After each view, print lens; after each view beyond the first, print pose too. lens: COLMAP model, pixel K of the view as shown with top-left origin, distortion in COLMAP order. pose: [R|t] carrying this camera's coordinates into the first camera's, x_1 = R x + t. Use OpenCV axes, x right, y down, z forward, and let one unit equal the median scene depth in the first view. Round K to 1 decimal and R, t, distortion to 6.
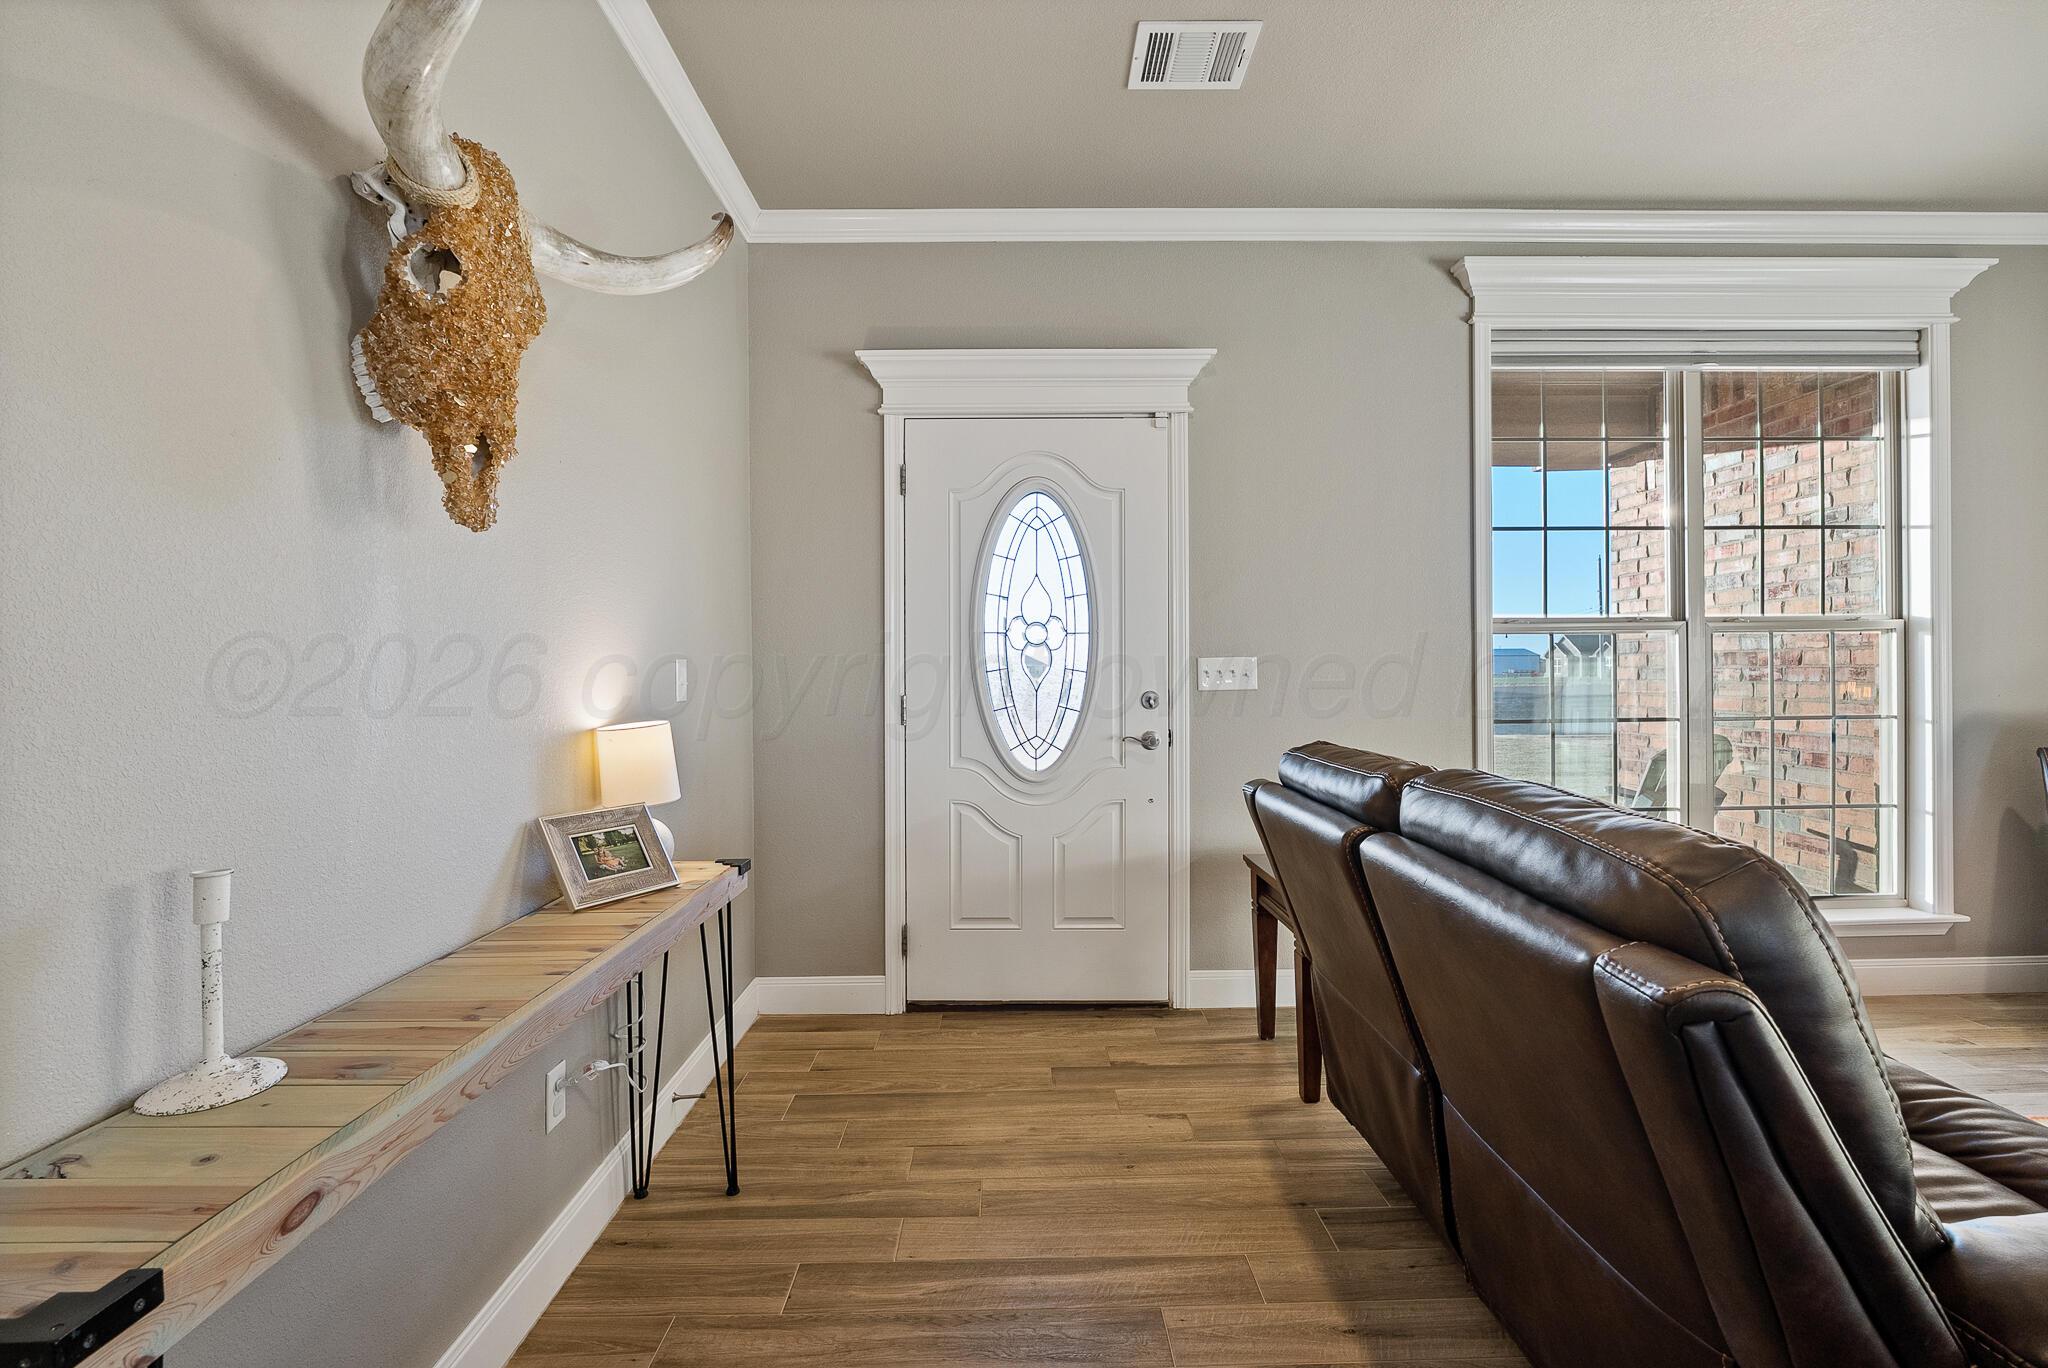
lens RADIAL K [[918.7, 0, 1026.7], [0, 918.7, 685.6], [0, 0, 1]] dist [-0.004812, -0.000995]
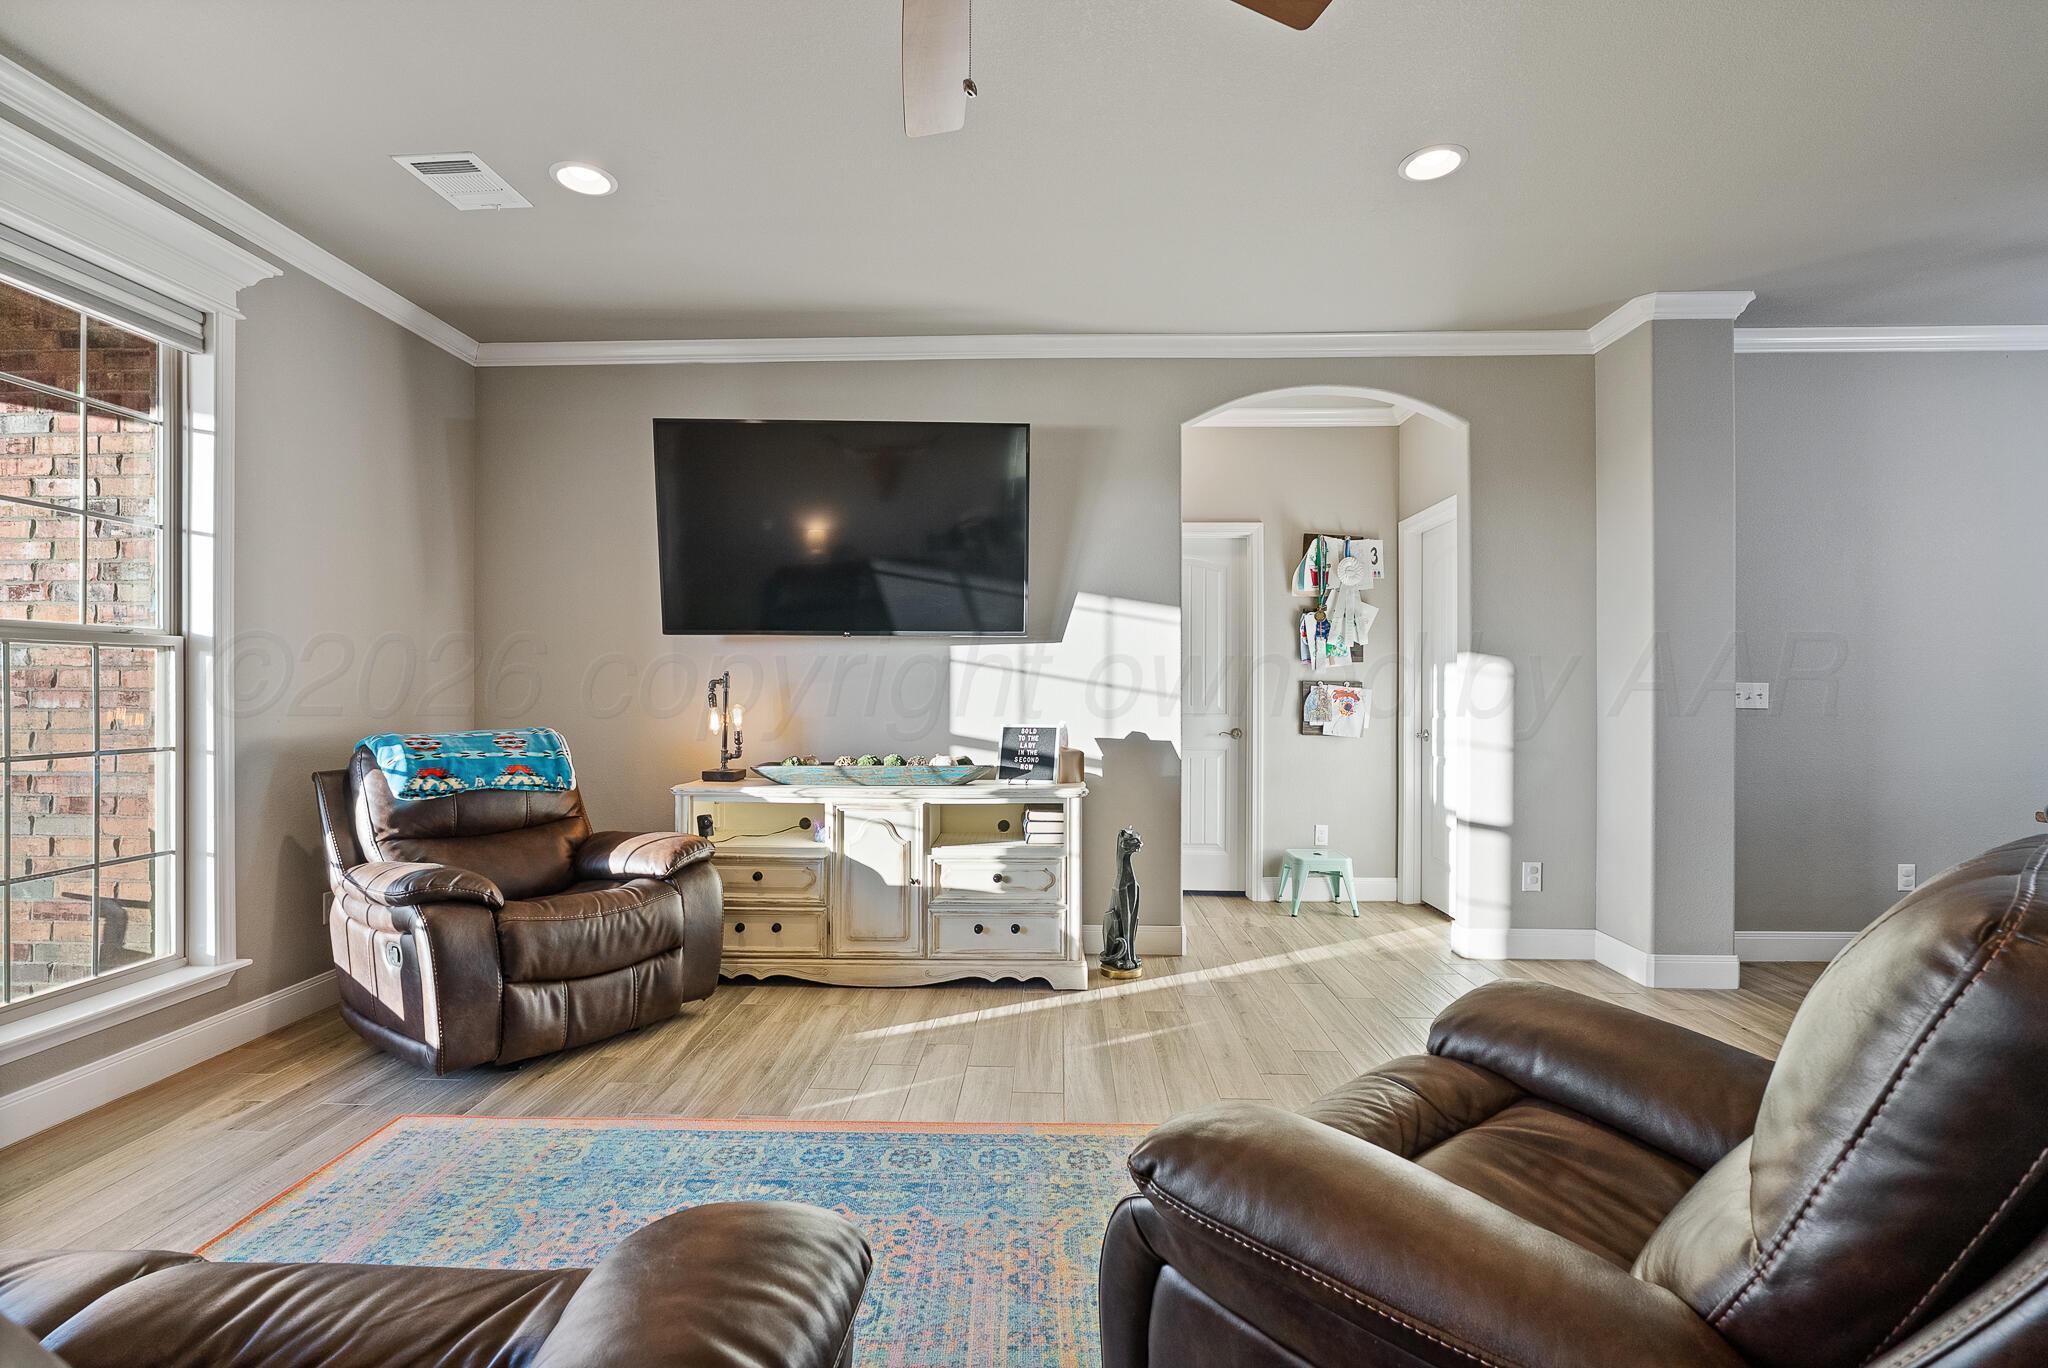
lens RADIAL K [[918.7, 0, 1018.7], [0, 918.7, 681.6], [0, 0, 1]] dist [-0.004812, -0.000995]
pose [[0.060691, 0.018409, 0.997987, 0.125976], [0.012908, 0.999732, -0.019226, -0.002002], [-0.998073, 0.014049, 0.060437, 0.138716]]
